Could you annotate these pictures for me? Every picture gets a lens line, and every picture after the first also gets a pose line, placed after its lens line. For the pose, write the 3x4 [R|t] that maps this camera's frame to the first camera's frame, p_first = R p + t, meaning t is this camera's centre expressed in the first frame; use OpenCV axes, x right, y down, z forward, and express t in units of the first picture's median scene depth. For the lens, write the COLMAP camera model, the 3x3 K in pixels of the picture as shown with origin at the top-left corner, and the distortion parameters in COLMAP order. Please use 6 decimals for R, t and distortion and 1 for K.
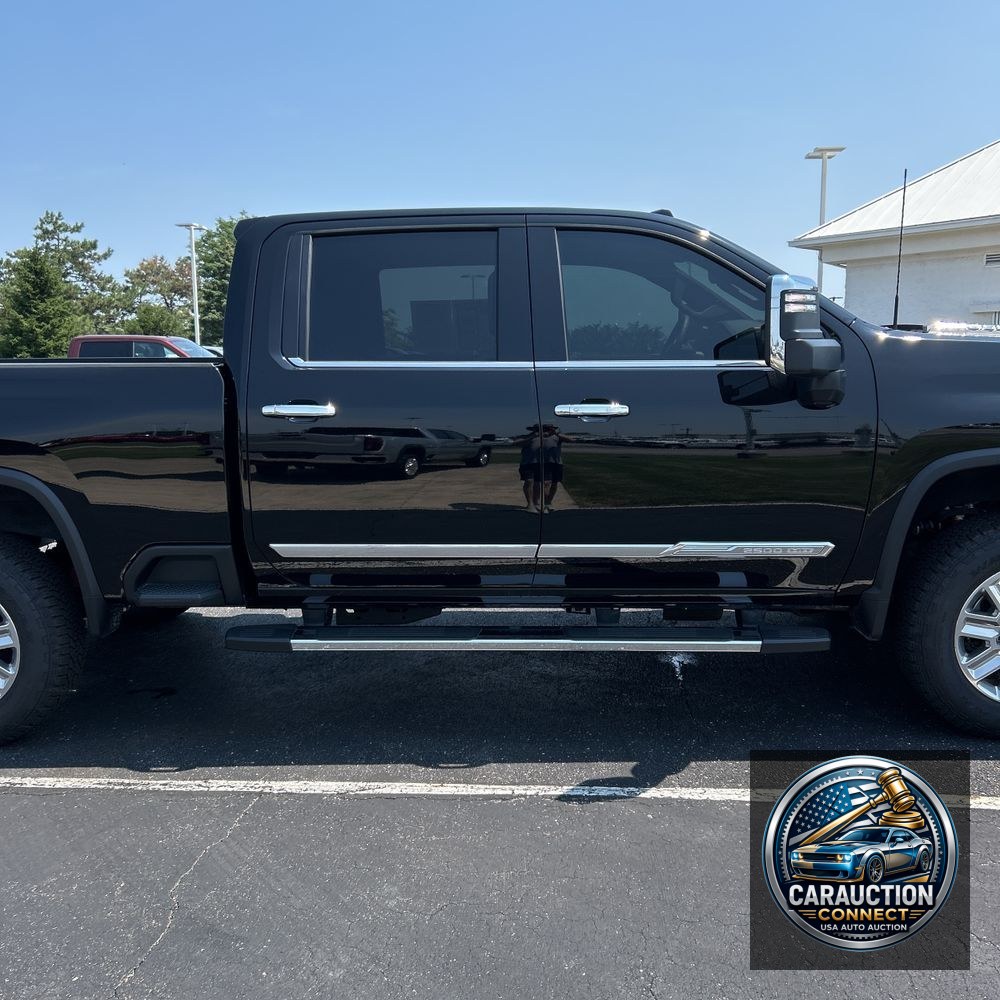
lens RADIAL K [[967.4, 0, 519.2], [0, 967.4, 519.9], [0, 0, 1]] dist [0.137608, -0.225743]
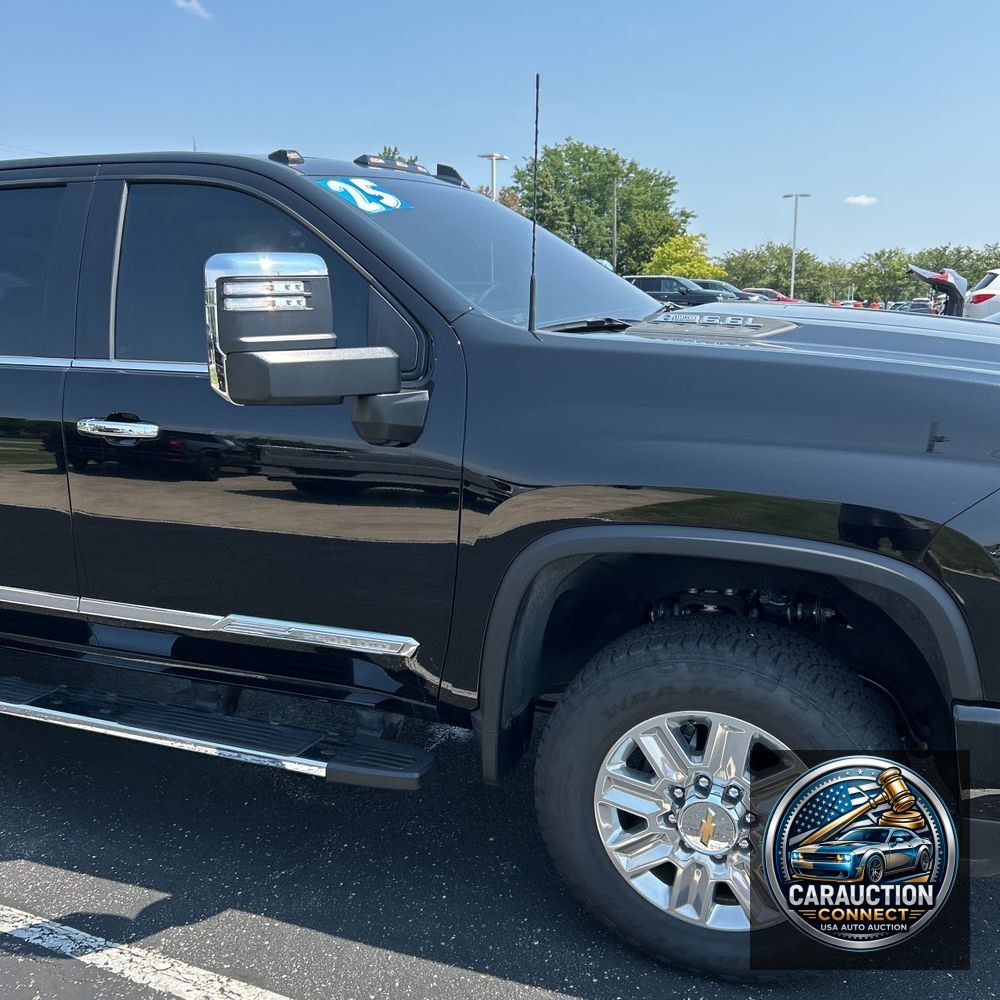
lens RADIAL K [[1002.2, 0, 500.0], [0, 1002.2, 500.0], [0, 0, 1]] dist [0.034237, -0.048772]
pose [[0.938102, 0.074794, -0.338187, 0.083014], [-0.058705, 0.996614, 0.057570, -0.016168], [0.341348, -0.034154, 0.939316, 0.050476]]
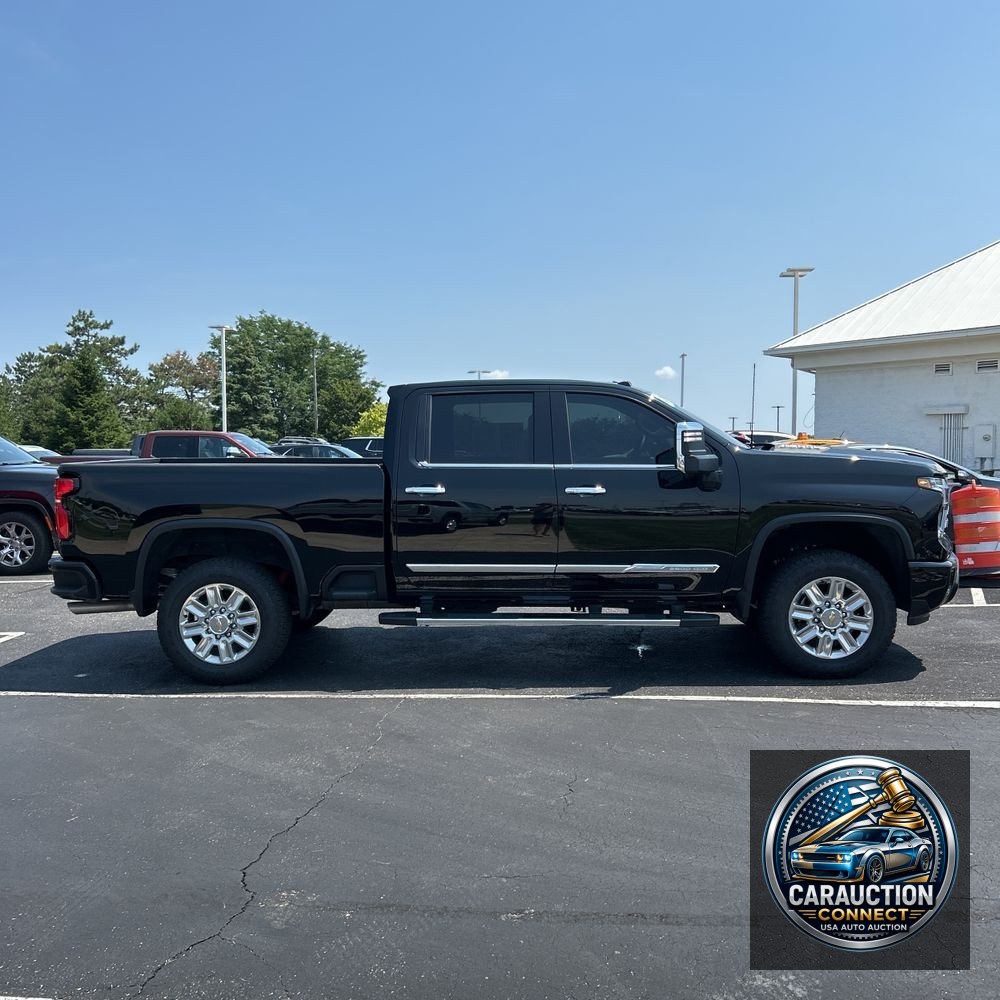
lens RADIAL K [[967.4, 0, 519.2], [0, 967.4, 519.9], [0, 0, 1]] dist [0.137608, -0.225743]
pose [[0.999981, 0.006192, -0.000206, -0.006751], [-0.006185, 0.995992, -0.089226, 0.014268], [-0.000347, 0.089225, 0.996011, -0.110098]]
